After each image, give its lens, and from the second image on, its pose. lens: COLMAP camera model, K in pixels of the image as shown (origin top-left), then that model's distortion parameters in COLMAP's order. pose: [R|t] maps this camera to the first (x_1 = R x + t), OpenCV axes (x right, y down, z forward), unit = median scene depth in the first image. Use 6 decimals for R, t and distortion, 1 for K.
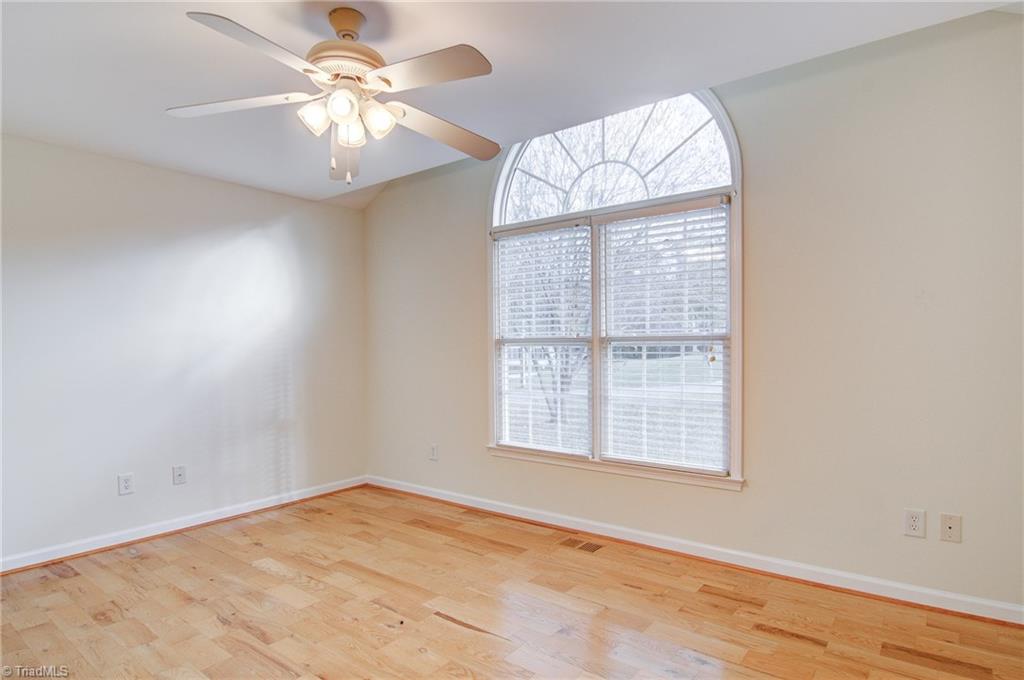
lens RADIAL K [[550.7, 0, 509.8], [0, 550.7, 340.4], [0, 0, 1]] dist [-0.013556, -0.002563]
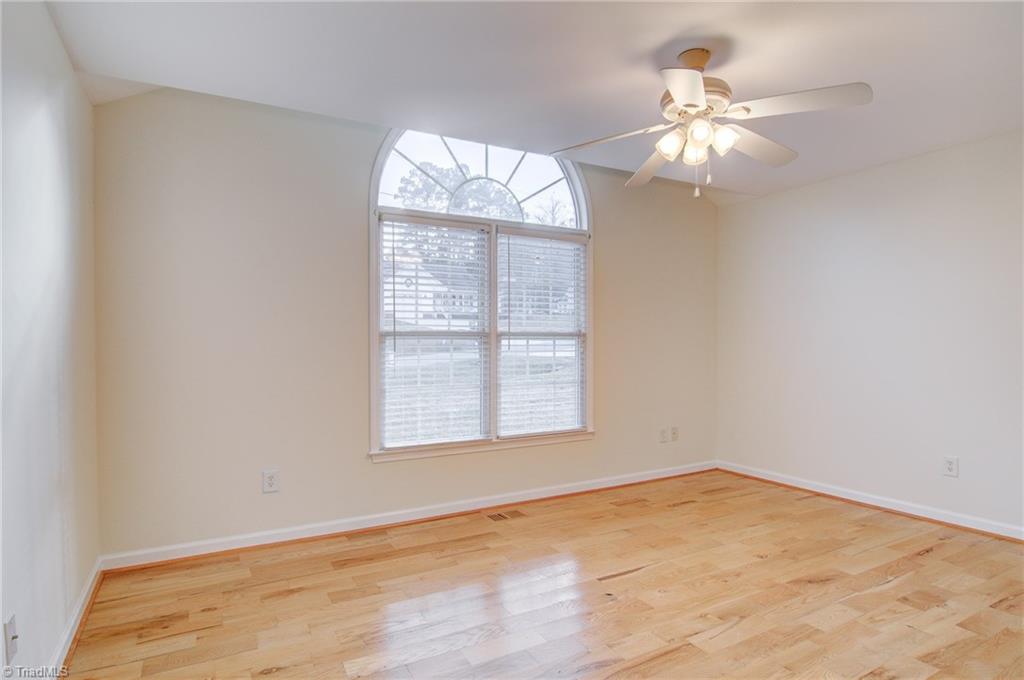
lens RADIAL K [[554.9, 0, 510.2], [0, 554.9, 326.4], [0, 0, 1]] dist [-0.016378, -0.002662]
pose [[0.398751, 0.033120, 0.916461, -0.866087], [-0.009795, 0.999444, -0.031857, 0.018543], [-0.917007, 0.003726, 0.398854, 0.504202]]
